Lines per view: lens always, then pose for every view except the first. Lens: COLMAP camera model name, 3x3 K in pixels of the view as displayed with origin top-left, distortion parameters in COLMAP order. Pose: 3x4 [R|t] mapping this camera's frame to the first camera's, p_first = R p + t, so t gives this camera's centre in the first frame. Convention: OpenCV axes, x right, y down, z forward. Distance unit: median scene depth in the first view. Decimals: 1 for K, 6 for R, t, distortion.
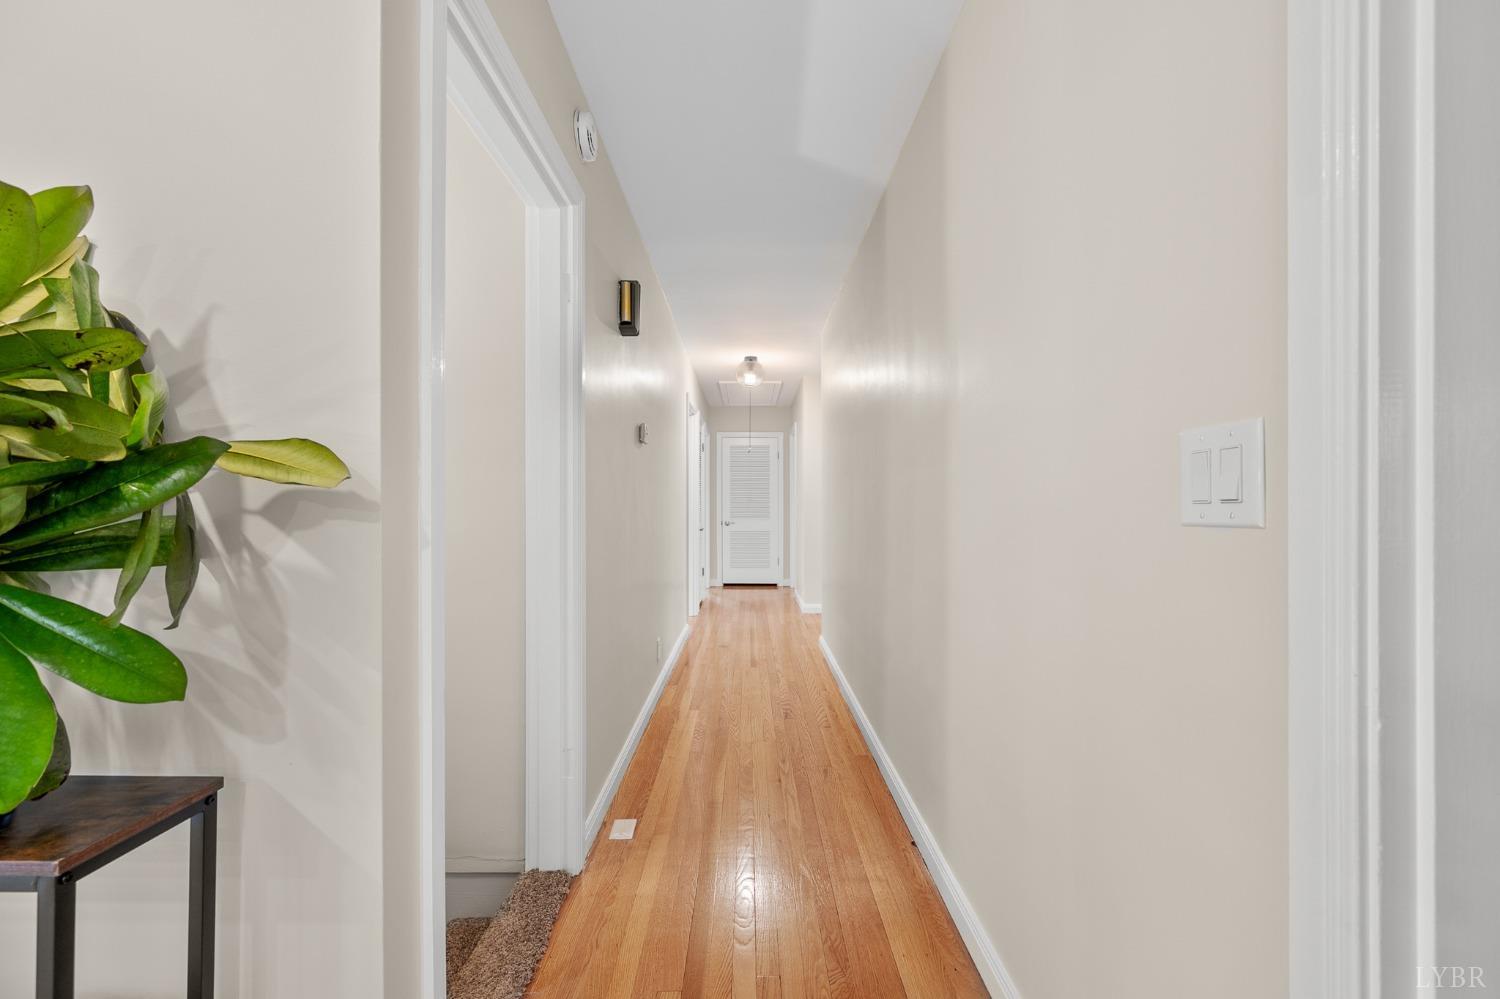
lens RADIAL K [[589.5, 0, 751.3], [0, 589.5, 507.0], [0, 0, 1]] dist [-0.000056, 0.000140]
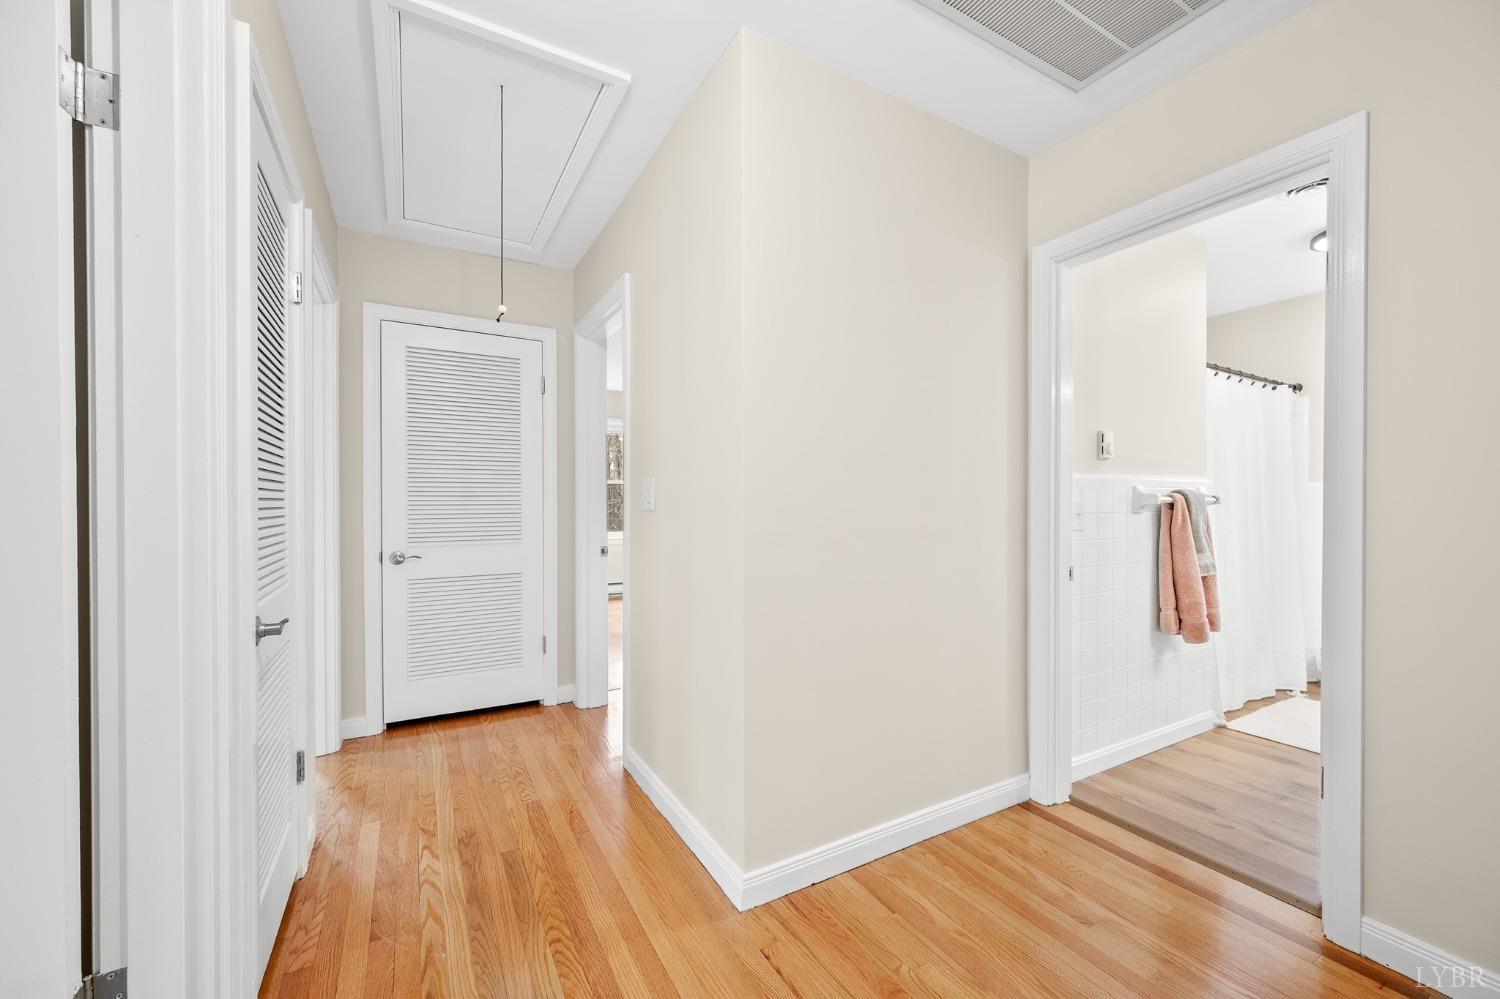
lens RADIAL K [[589.5, 0, 751.3], [0, 589.5, 507.0], [0, 0, 1]] dist [-0.000056, 0.000140]
pose [[0.869502, -0.002365, 0.493924, -0.030676], [0.000172, 0.999990, 0.004485, -0.005002], [-0.493930, -0.003815, 0.869493, 0.575607]]
